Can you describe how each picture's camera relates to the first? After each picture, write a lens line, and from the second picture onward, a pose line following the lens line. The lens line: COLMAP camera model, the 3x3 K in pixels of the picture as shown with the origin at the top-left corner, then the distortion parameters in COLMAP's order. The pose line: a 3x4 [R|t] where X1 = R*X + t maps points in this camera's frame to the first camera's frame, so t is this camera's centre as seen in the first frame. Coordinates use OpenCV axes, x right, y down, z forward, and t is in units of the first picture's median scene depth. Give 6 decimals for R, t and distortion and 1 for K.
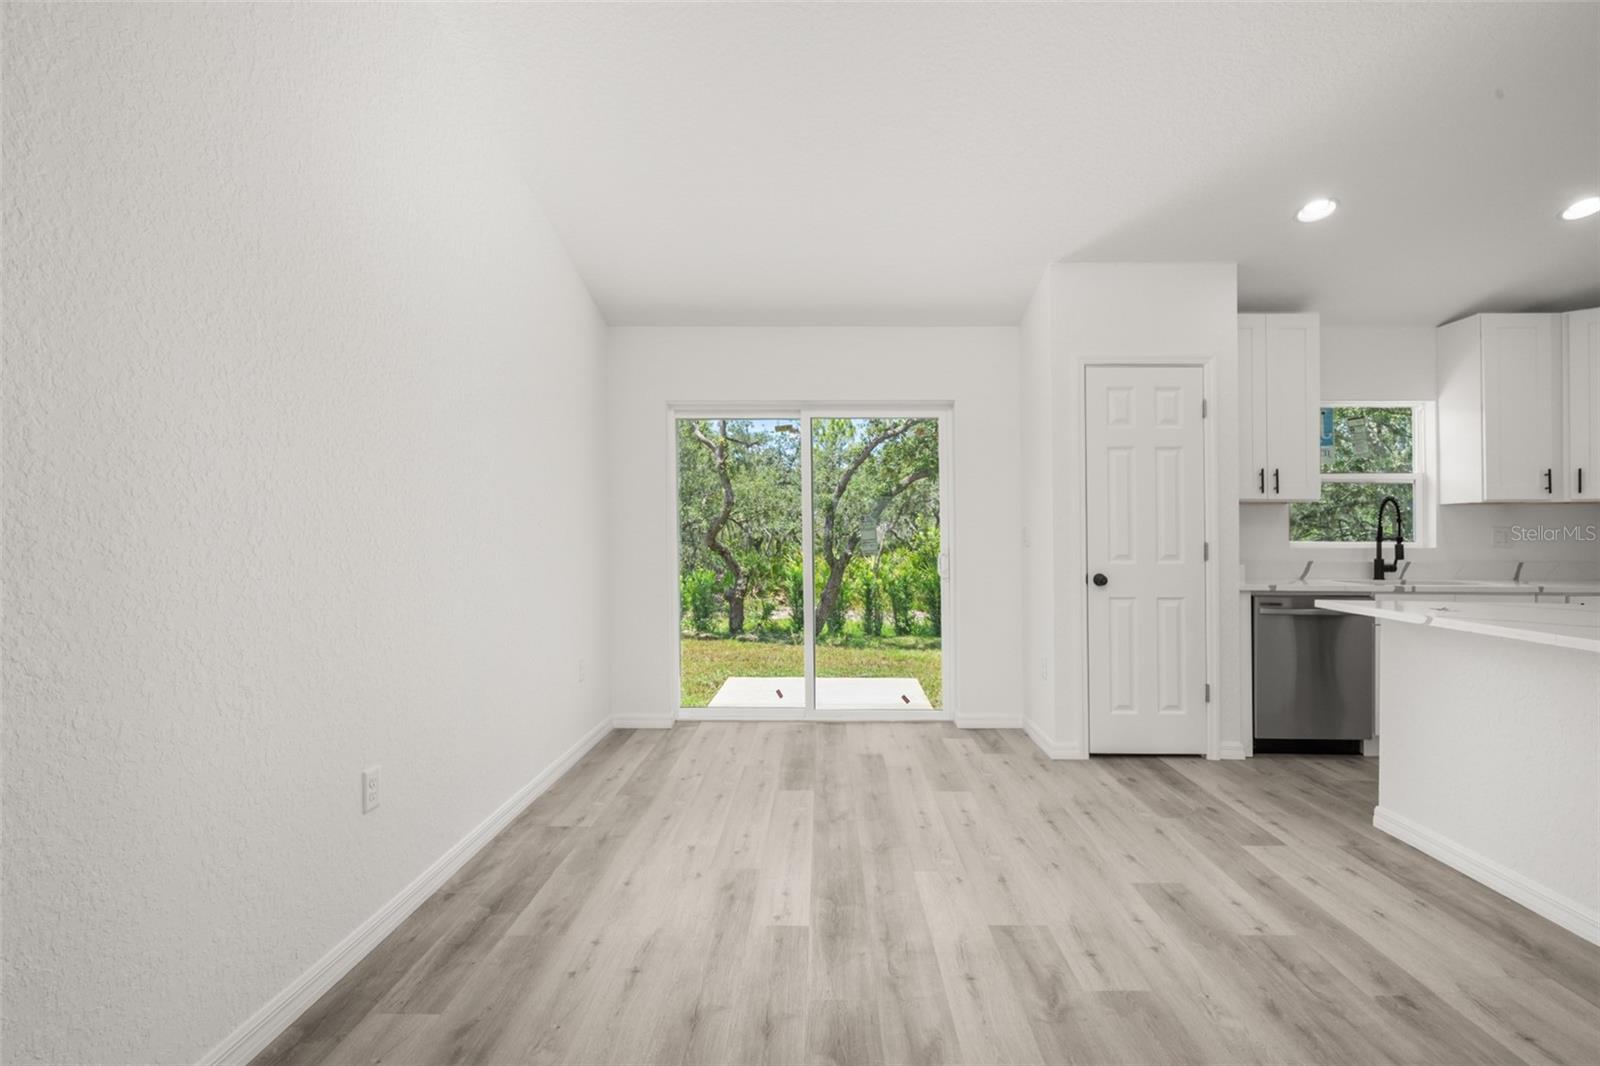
lens RADIAL K [[740.0, 0, 799.6], [0, 740.0, 526.1], [0, 0, 1]] dist [0.000507, 0.000005]
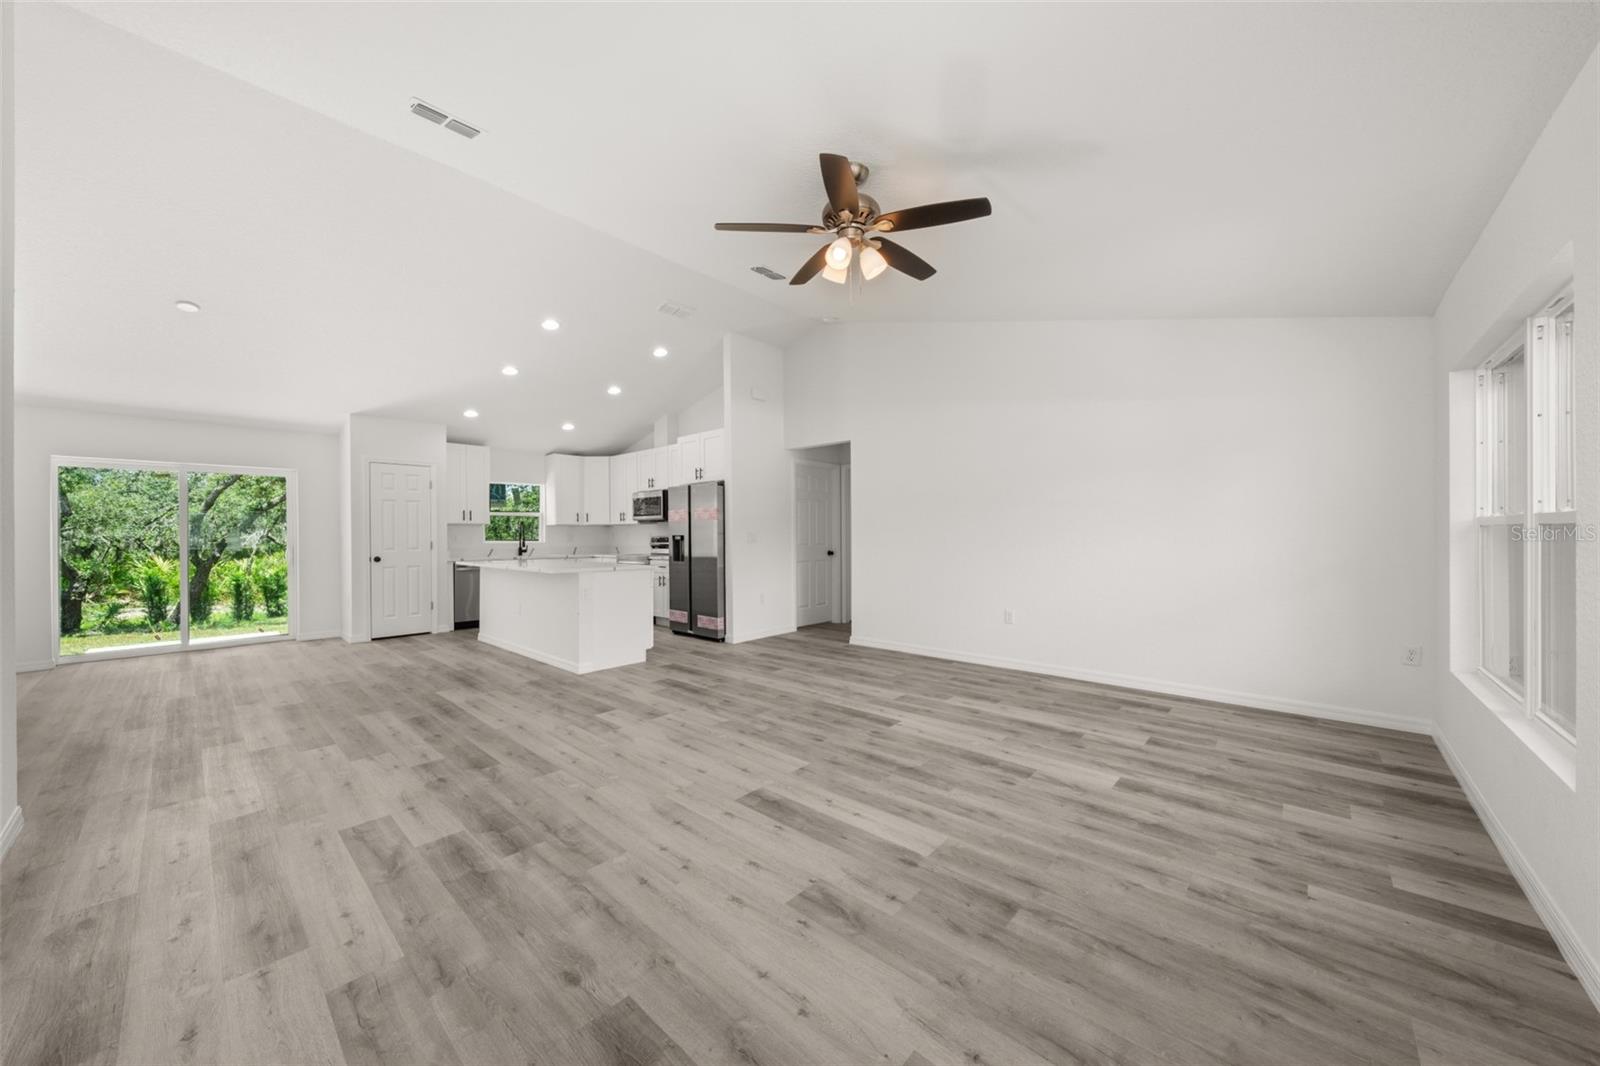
lens RADIAL K [[562.6, 0, 787.6], [0, 562.6, 526.5], [0, 0, 1]] dist [-0.008396, 0.000035]
pose [[0.648840, 0.006067, 0.760901, -0.023341], [0.001399, 0.999957, -0.009166, -0.002342], [-0.760924, 0.007012, 0.648803, -0.325774]]
